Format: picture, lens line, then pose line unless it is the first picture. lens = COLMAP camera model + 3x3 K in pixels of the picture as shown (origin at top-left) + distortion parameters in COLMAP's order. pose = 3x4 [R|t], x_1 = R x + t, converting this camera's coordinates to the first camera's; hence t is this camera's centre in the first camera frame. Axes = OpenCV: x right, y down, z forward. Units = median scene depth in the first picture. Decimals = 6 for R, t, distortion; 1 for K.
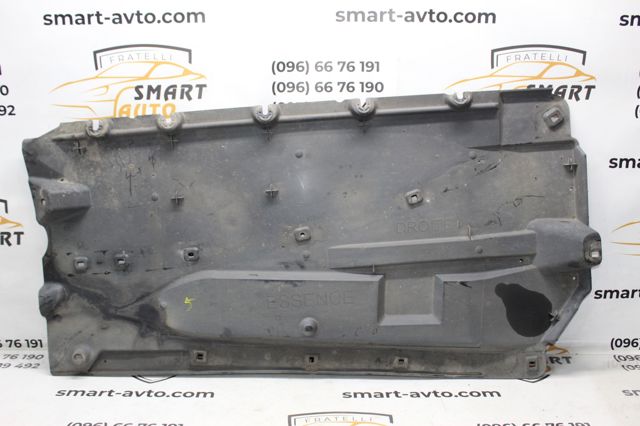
lens RADIAL K [[683.5, 0, 324.4], [0, 683.5, 210.4], [0, 0, 1]] dist [0.088233, 0.000000]
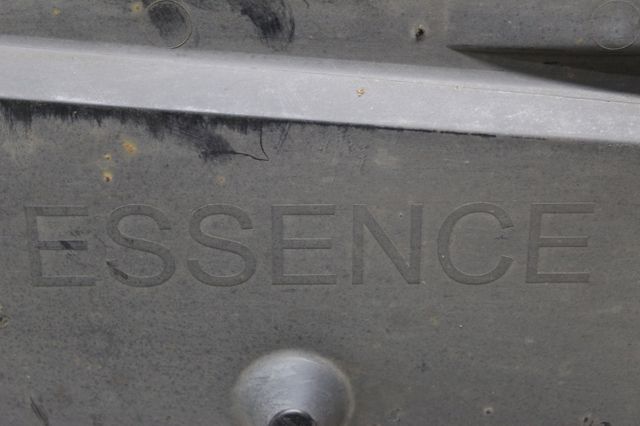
lens RADIAL K [[1243.4, 0, 320.4], [0, 1243.4, 212.9], [0, 0, 1]] dist [0.028331, 0.000000]
pose [[0.996646, 0.045642, 0.067930, -0.048117], [-0.058351, 0.978304, 0.198789, 0.086483], [-0.057383, -0.202086, 0.977685, 0.929731]]
